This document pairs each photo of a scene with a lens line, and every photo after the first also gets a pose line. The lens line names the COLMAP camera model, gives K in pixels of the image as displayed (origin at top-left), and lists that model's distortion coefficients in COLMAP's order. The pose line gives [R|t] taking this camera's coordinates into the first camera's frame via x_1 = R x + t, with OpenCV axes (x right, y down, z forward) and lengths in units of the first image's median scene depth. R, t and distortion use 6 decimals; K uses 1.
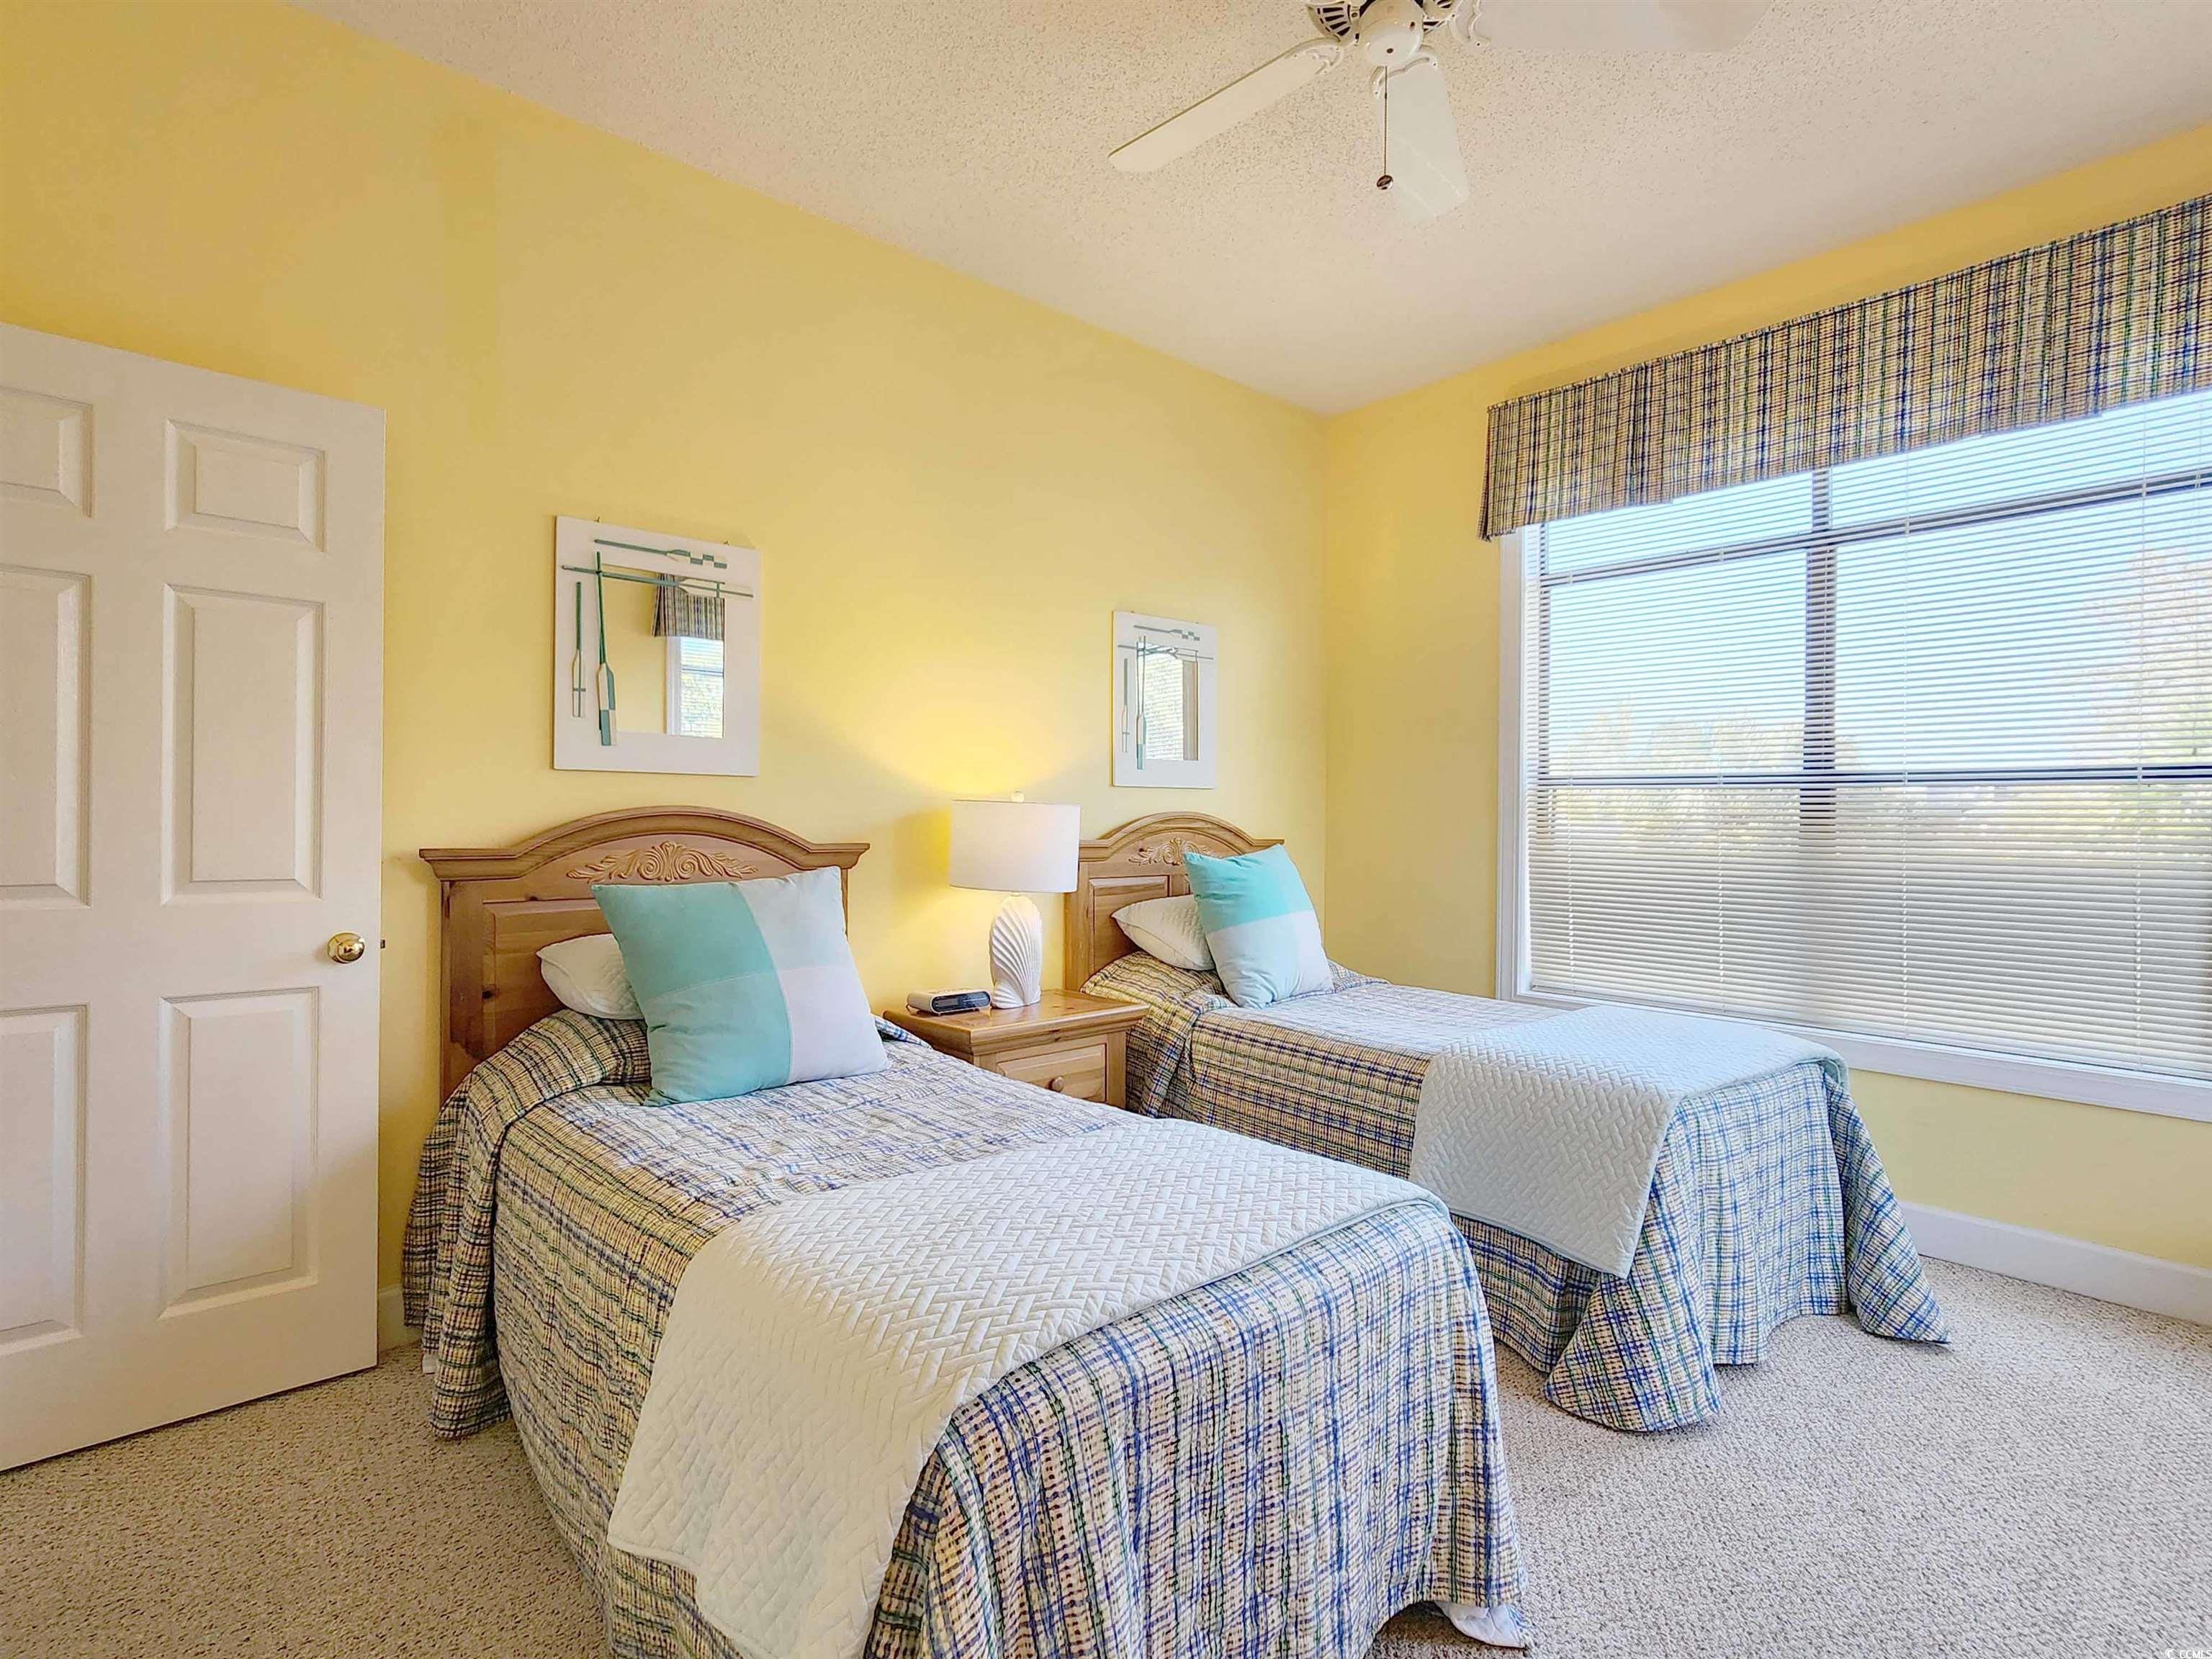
lens RADIAL K [[1102.6, 0, 1101.0], [0, 1102.6, 823.3], [0, 0, 1]] dist [-0.000579, 0.001374]
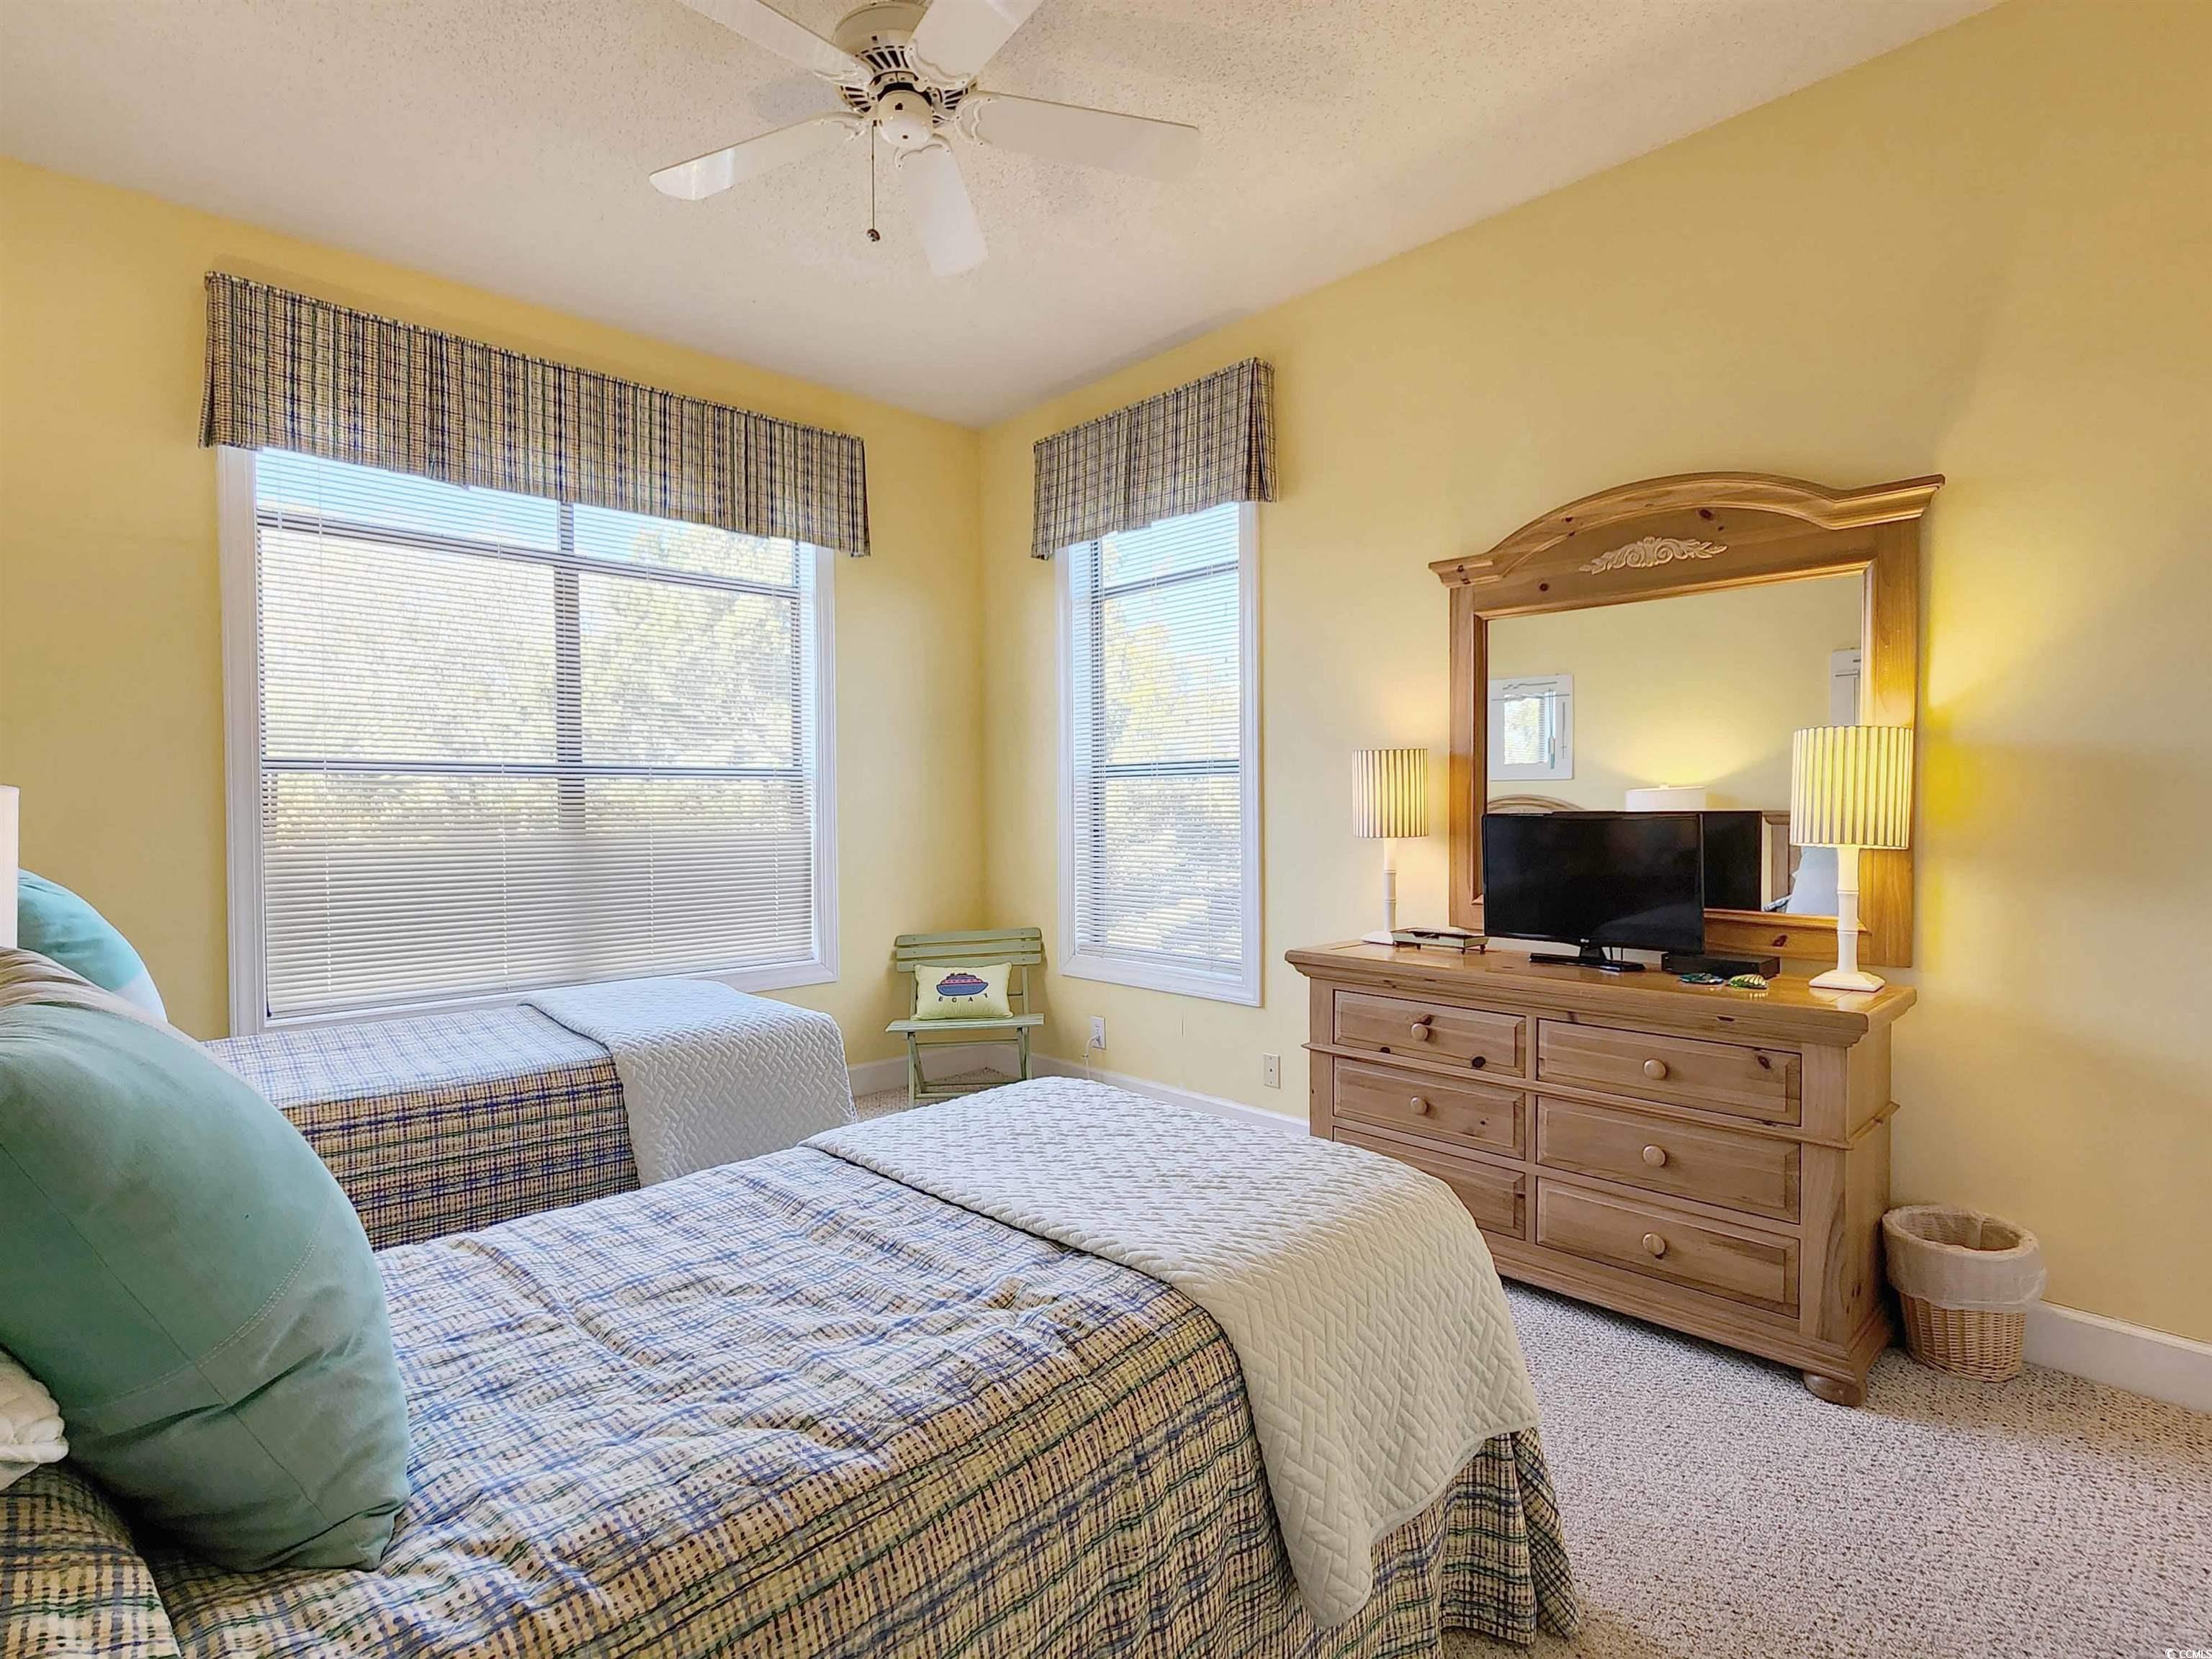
lens RADIAL K [[1102.6, 0, 1101.0], [0, 1102.6, 823.3], [0, 0, 1]] dist [-0.000579, 0.001374]
pose [[-0.036359, -0.024717, 0.999033, -0.518358], [0.012538, 0.999604, 0.025187, -0.007291], [-0.999260, 0.013442, -0.036035, 0.483690]]
